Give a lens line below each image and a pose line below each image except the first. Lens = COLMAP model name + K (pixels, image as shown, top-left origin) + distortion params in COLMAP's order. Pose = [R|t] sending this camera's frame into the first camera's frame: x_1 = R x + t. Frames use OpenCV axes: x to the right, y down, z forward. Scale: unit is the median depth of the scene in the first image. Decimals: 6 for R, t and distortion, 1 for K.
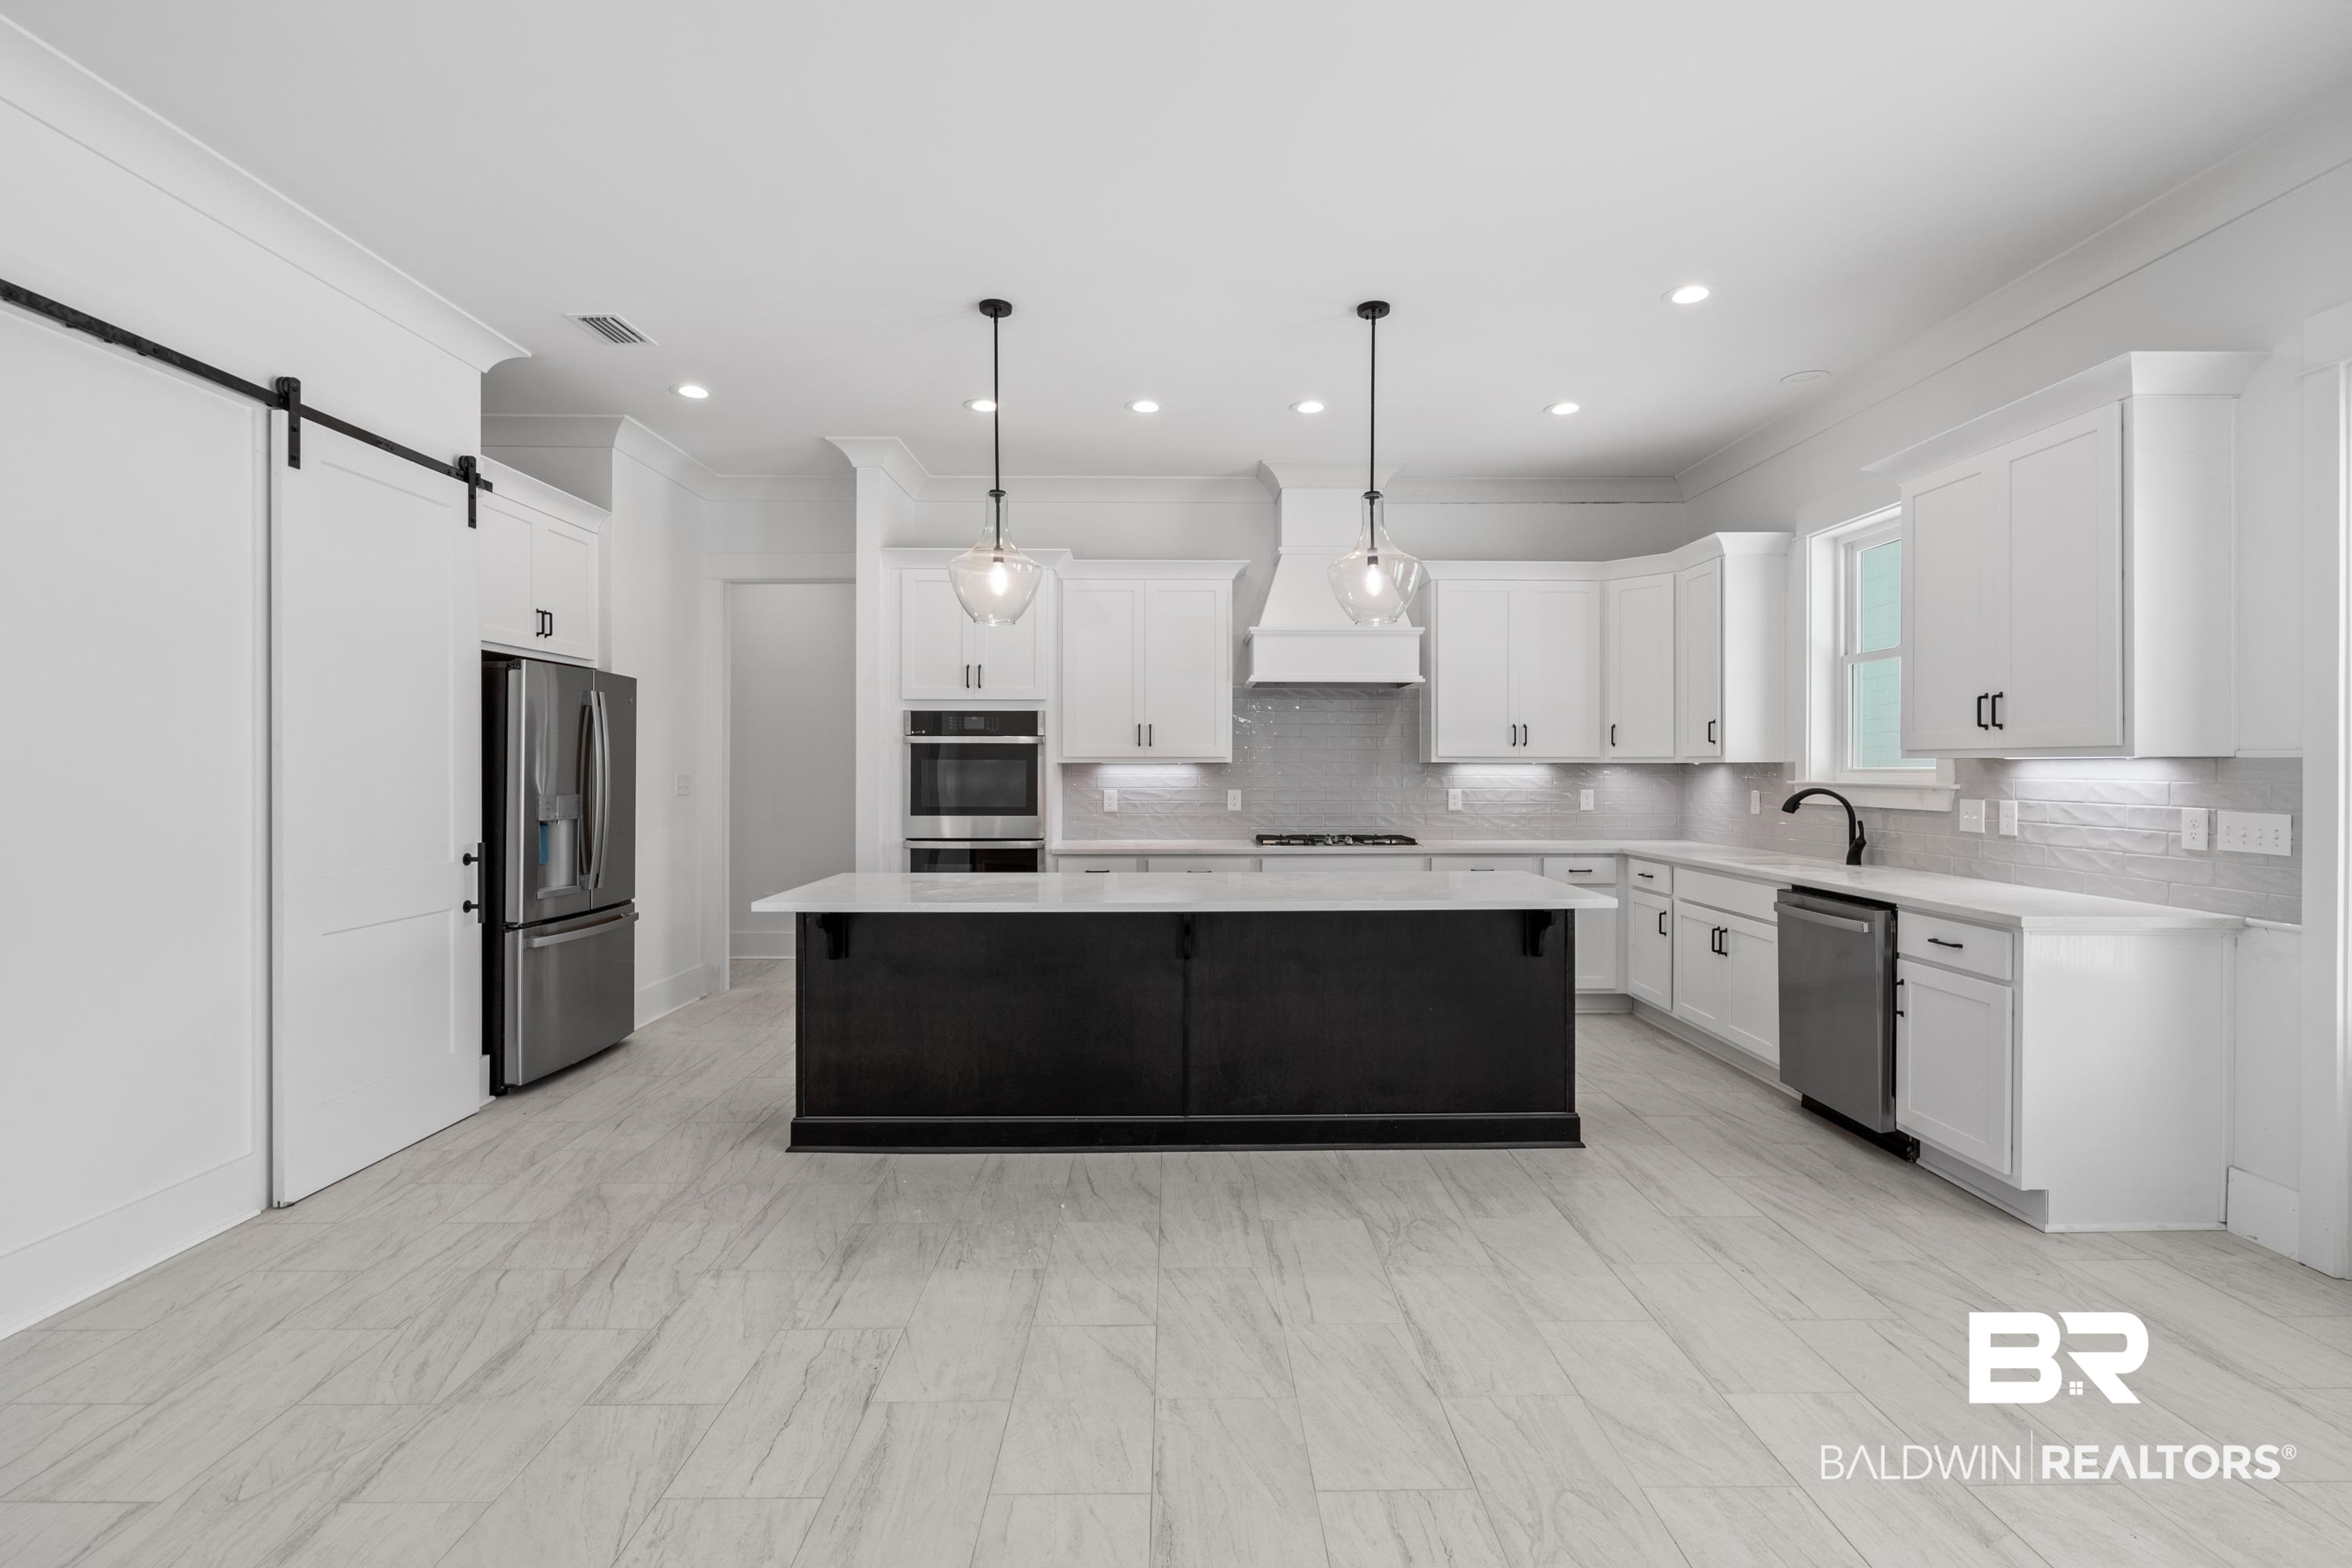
lens RADIAL K [[1087.4, 0, 1183.7], [0, 1087.4, 766.7], [0, 0, 1]] dist [0.003693, -0.000160]
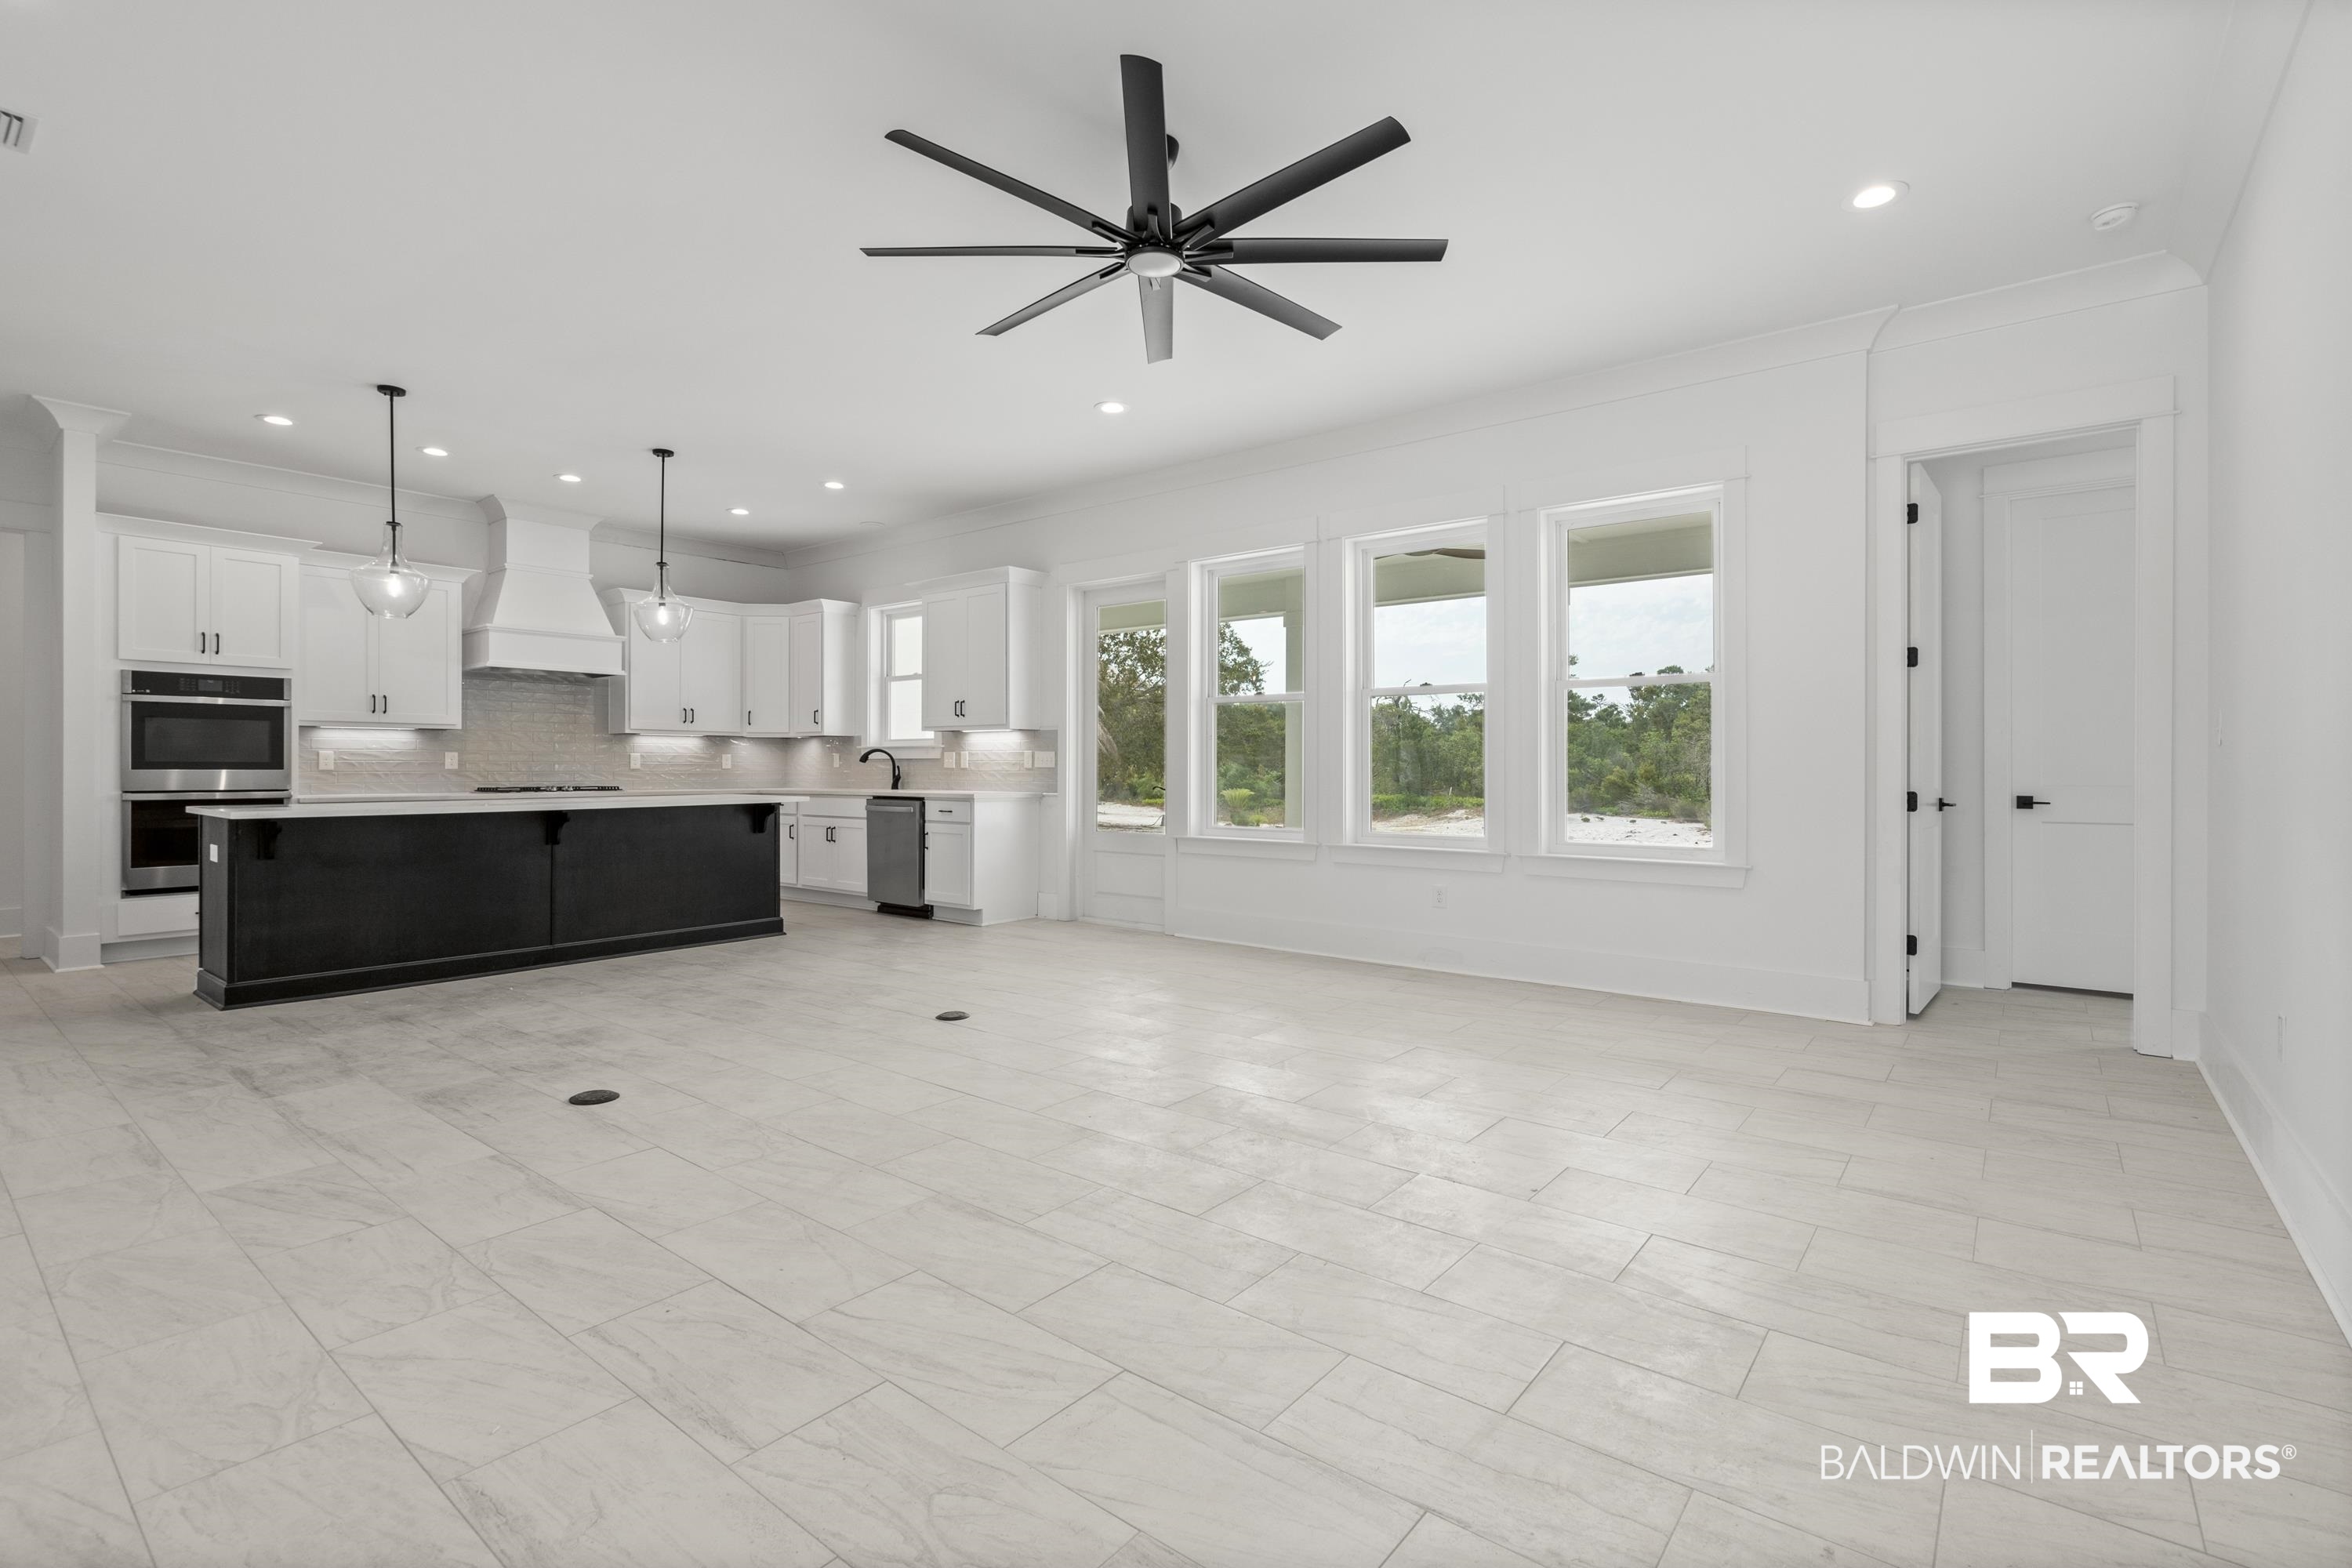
lens RADIAL K [[1087.4, 0, 1178.8], [0, 1087.4, 779.4], [0, 0, 1]] dist [0.003693, -0.000160]
pose [[0.638222, -0.007869, 0.769812, -0.543814], [-0.001222, 0.999936, 0.011234, 0.054151], [-0.769851, -0.008110, 0.638172, -0.604355]]
